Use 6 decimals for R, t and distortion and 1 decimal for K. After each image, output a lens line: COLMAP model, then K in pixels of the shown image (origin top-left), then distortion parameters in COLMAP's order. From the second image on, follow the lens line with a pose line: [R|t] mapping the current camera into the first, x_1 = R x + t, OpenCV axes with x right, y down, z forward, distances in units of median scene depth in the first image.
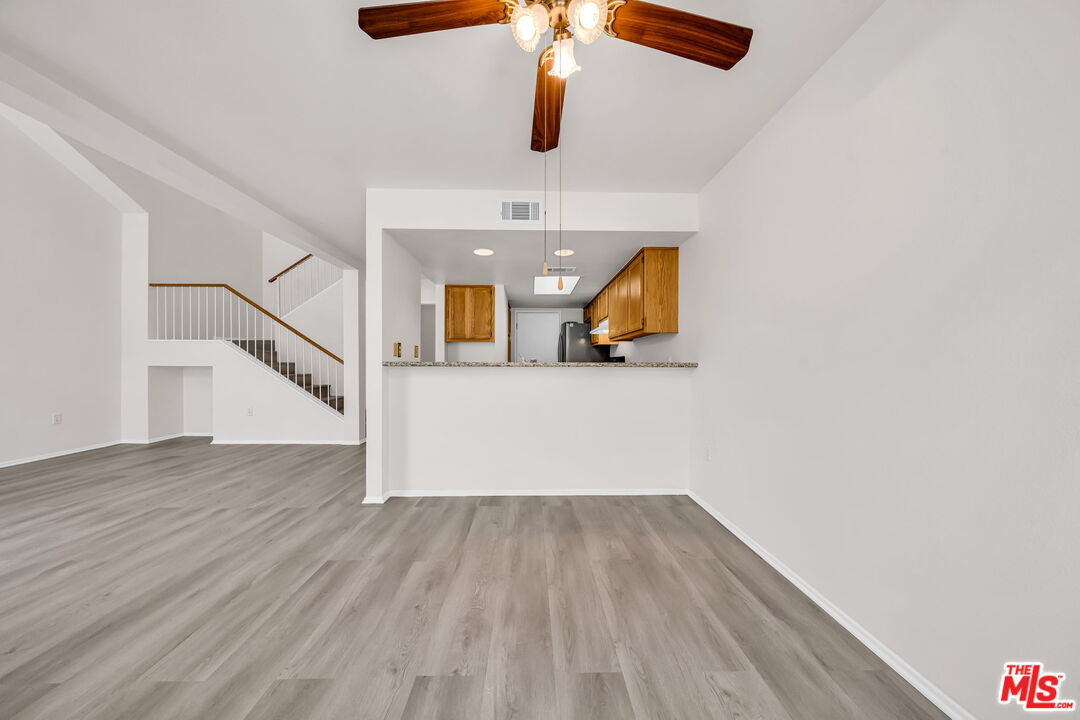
lens RADIAL K [[372.2, 0, 538.1], [0, 372.2, 363.4], [0, 0, 1]] dist [-0.001525, -0.000110]
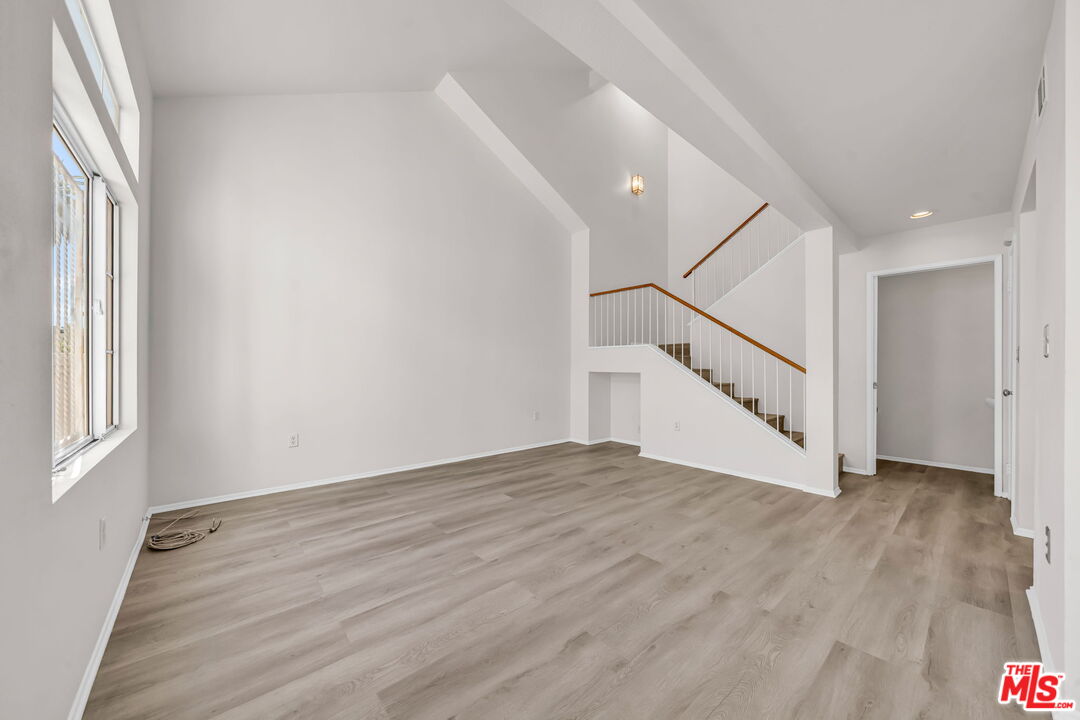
lens RADIAL K [[372.2, 0, 538.1], [0, 372.2, 363.4], [0, 0, 1]] dist [-0.001525, -0.000110]
pose [[0.657366, -0.002657, -0.753567, -0.338990], [-0.001870, 0.999985, -0.005157, -0.011465], [0.753569, 0.004800, 0.657351, 0.187854]]
